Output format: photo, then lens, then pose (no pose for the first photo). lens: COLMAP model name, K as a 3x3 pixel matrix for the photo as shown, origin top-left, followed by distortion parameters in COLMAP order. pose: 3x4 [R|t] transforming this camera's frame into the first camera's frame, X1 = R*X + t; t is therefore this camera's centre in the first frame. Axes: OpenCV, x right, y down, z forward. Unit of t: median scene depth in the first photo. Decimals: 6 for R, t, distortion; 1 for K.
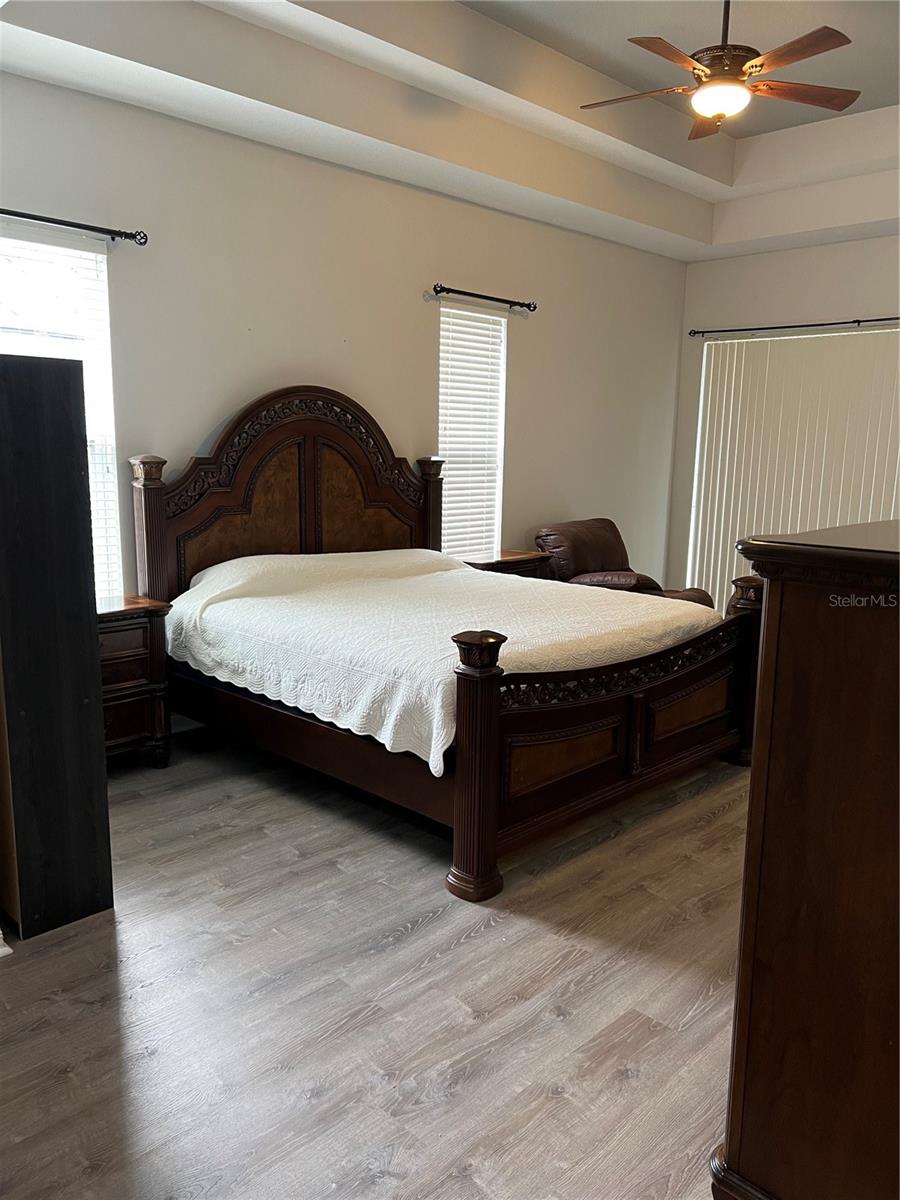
lens RADIAL K [[911.1, 0, 450.0], [0, 911.1, 600.0], [0, 0, 1]] dist [0.037830, -0.003333]
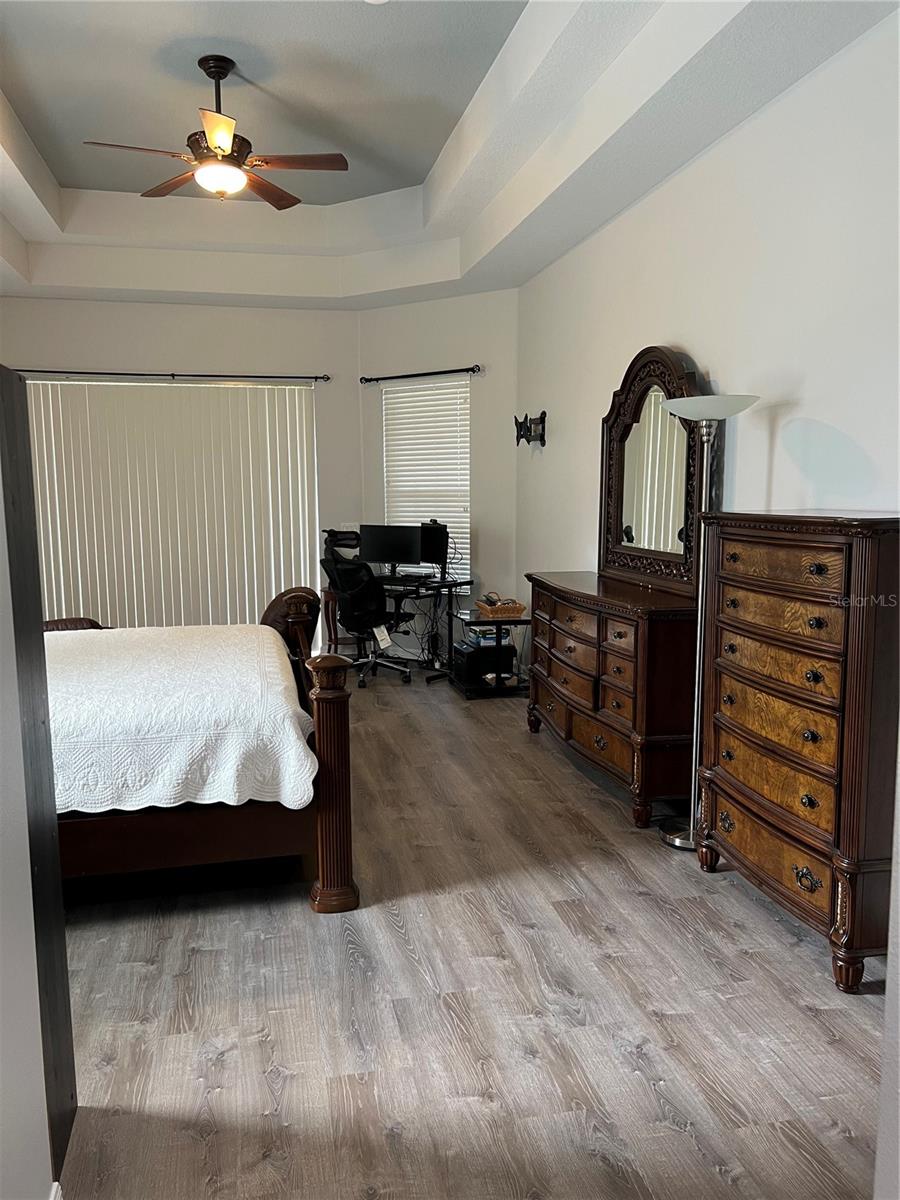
lens RADIAL K [[901.7, 0, 441.1], [0, 901.7, 607.2], [0, 0, 1]] dist [0.026345, -0.003729]
pose [[0.545839, -0.133925, 0.827118, -0.711188], [0.161575, 0.985440, 0.052932, -0.054008], [-0.822164, 0.104749, 0.559531, 0.277018]]
